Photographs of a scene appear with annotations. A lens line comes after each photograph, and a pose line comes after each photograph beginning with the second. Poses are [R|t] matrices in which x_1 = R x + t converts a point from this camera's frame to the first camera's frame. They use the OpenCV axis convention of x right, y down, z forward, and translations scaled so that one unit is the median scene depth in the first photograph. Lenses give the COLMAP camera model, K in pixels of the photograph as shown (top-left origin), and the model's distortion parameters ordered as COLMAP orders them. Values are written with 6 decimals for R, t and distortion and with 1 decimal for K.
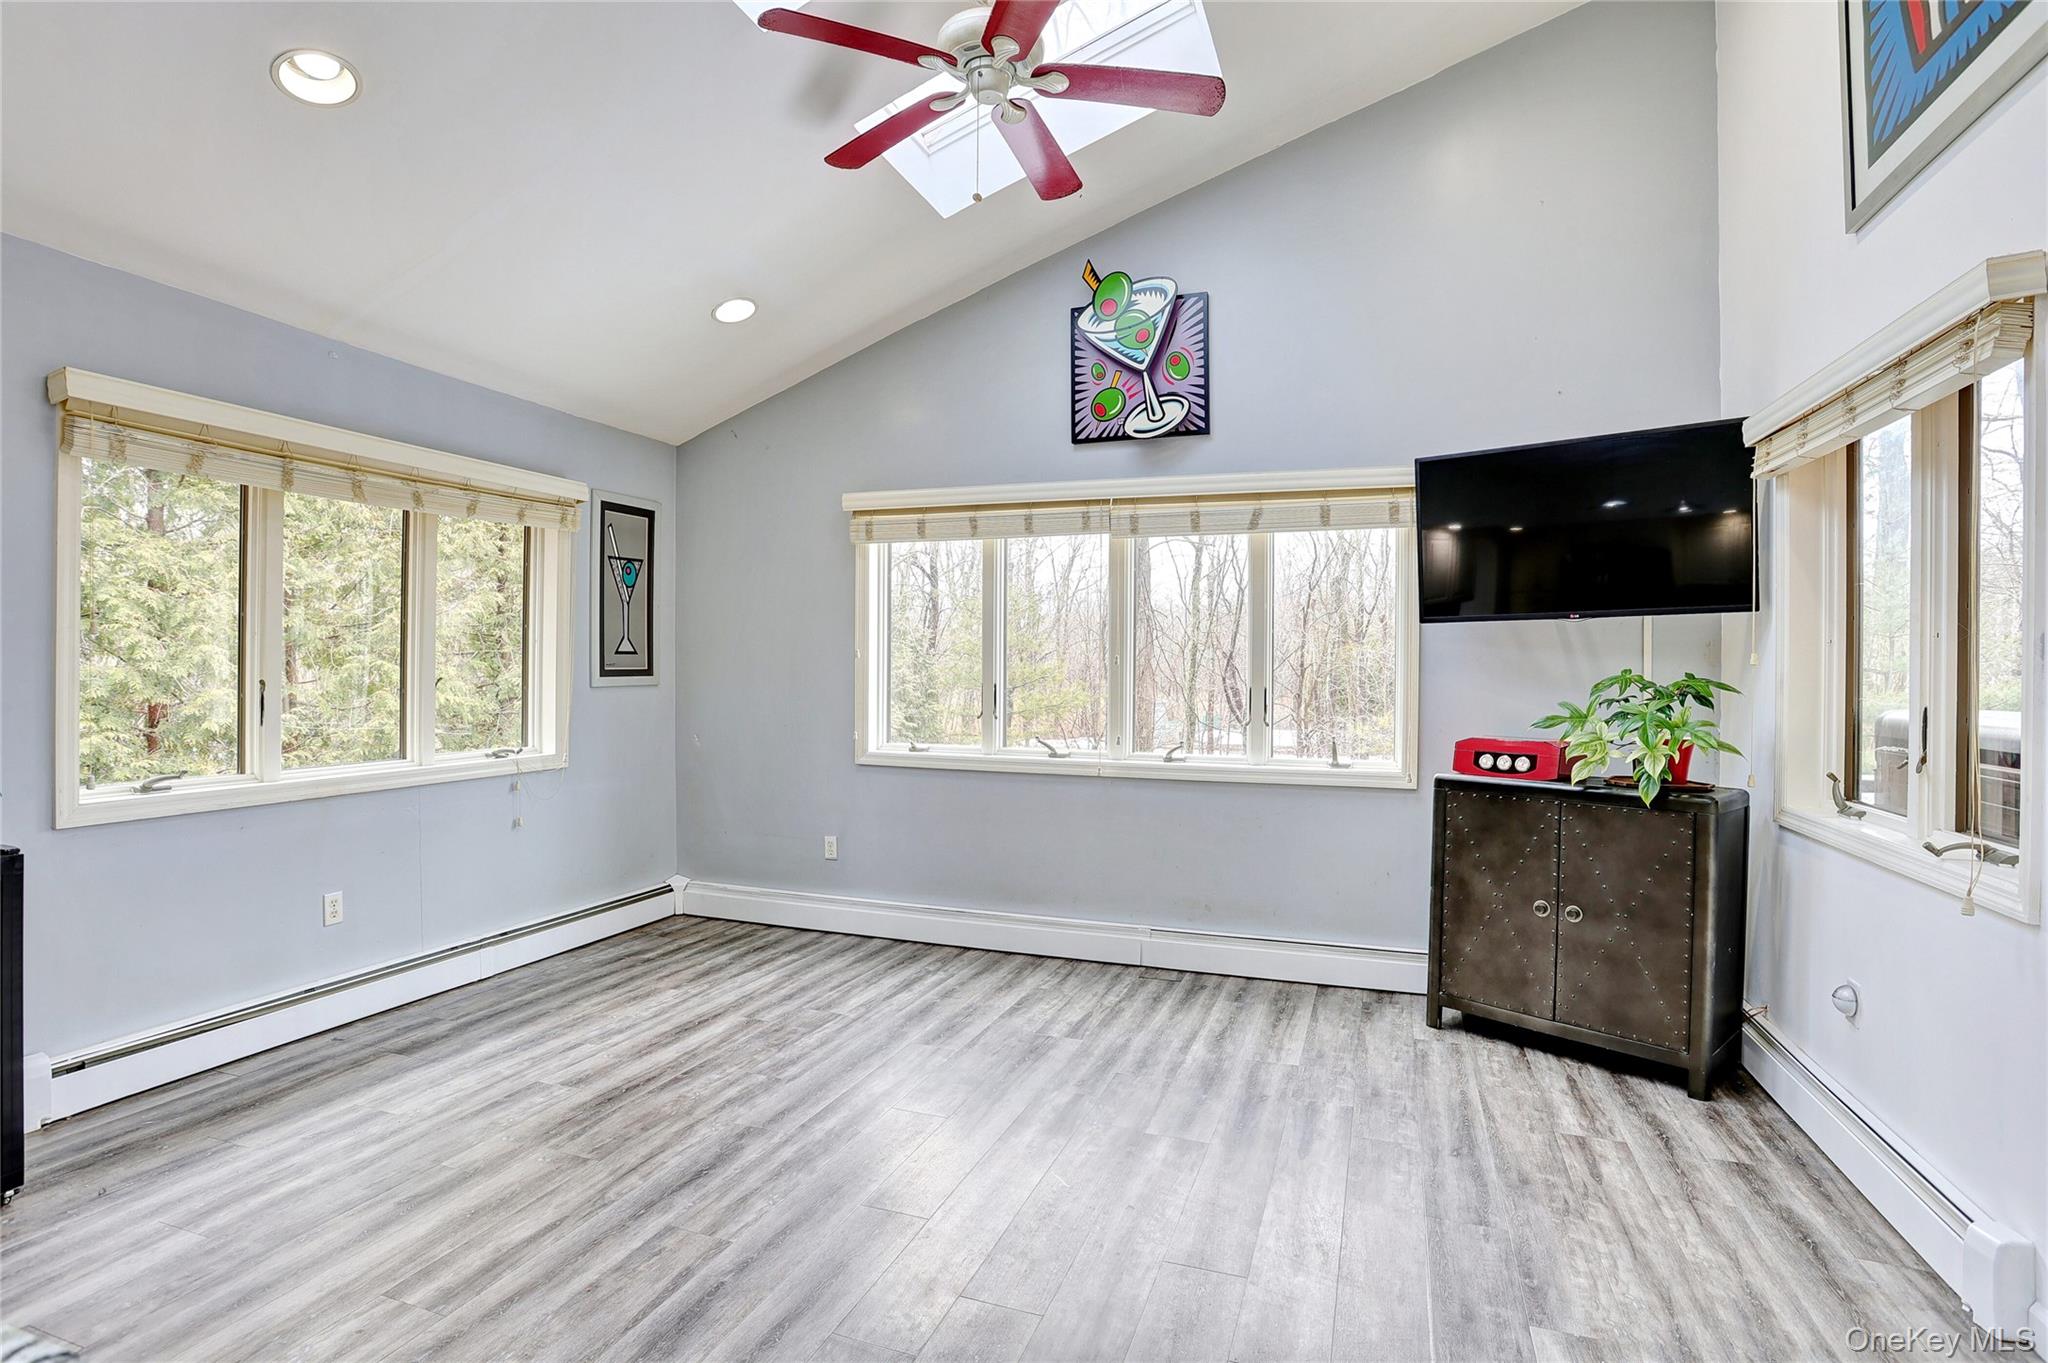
lens RADIAL K [[1005.3, 0, 1020.6], [0, 1005.3, 676.0], [0, 0, 1]] dist [-0.050349, 0.018278]
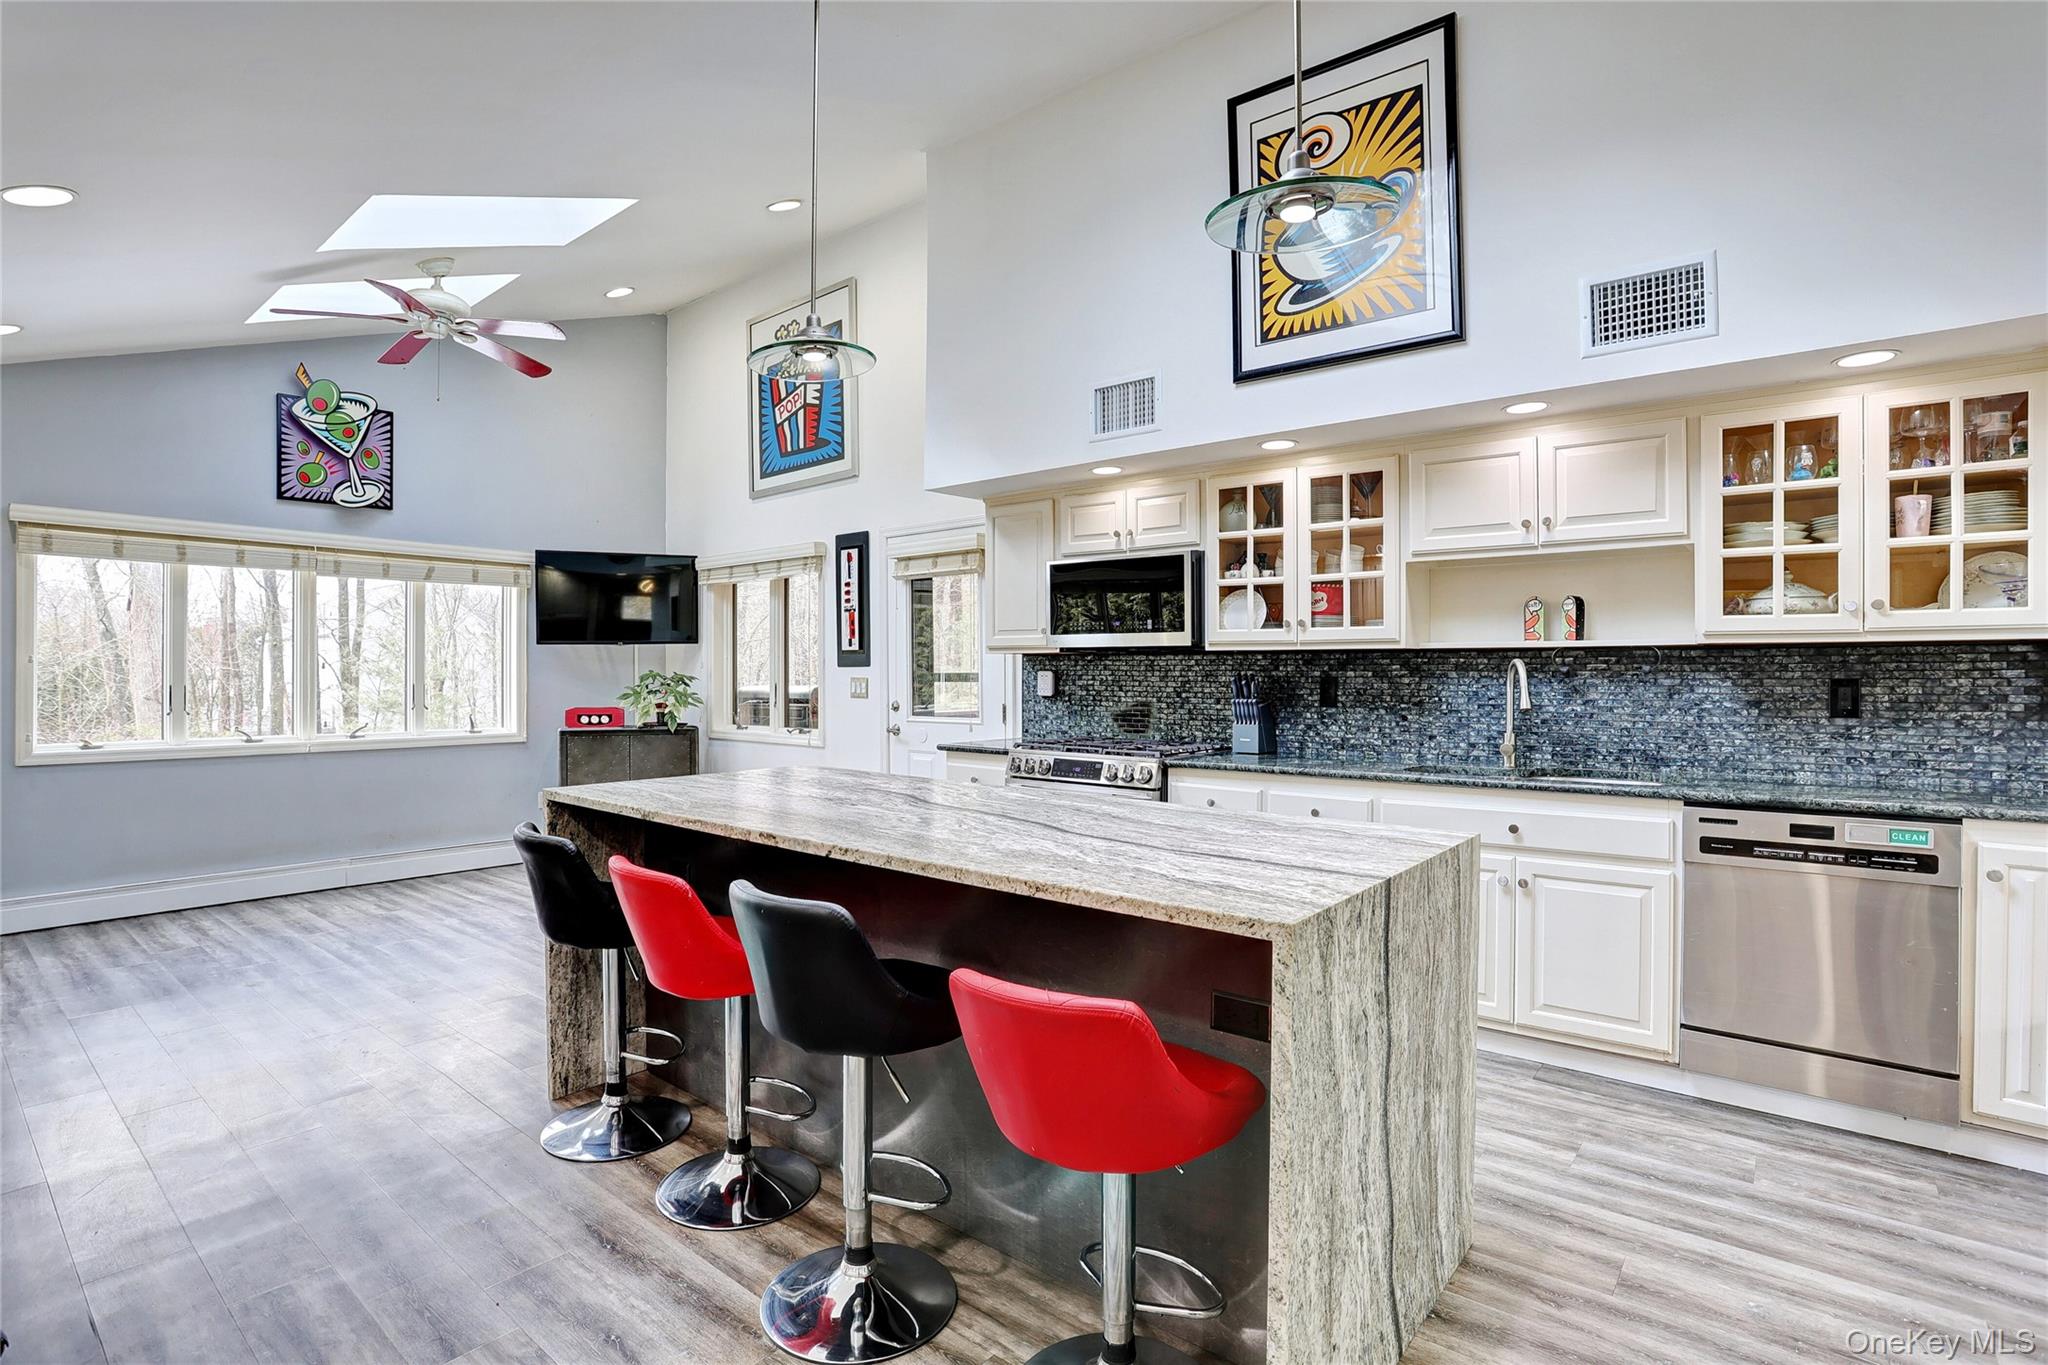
lens RADIAL K [[1005.3, 0, 1022.2], [0, 1005.3, 677.2], [0, 0, 1]] dist [-0.050349, 0.018278]
pose [[0.342733, -0.011382, 0.939364, -0.849906], [0.010318, 0.999912, 0.008351, -0.001386], [-0.939376, 0.006830, 0.342820, -0.352914]]
